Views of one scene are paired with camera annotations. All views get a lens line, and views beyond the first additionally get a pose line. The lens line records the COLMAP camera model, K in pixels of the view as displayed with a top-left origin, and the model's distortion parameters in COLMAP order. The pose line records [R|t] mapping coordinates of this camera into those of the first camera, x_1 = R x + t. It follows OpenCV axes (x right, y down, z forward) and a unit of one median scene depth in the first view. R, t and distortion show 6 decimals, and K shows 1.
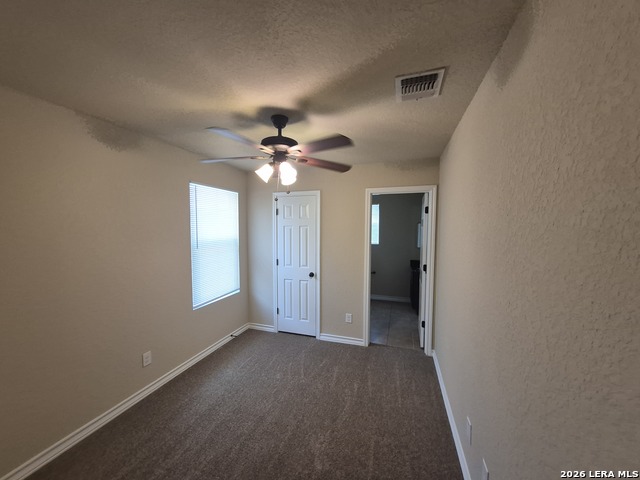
lens RADIAL K [[251.0, 0, 320.5], [0, 251.0, 243.3], [0, 0, 1]] dist [0.001847, 0.000218]
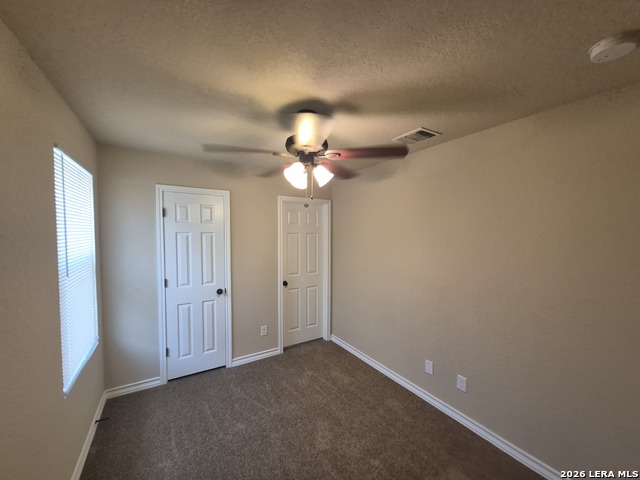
lens RADIAL K [[251.0, 0, 320.5], [0, 251.0, 243.3], [0, 0, 1]] dist [0.001847, 0.000218]
pose [[0.645187, -0.031872, 0.763360, -0.443528], [0.045699, 0.998950, 0.003084, -0.020478], [-0.762657, 0.032895, 0.645966, 0.214328]]
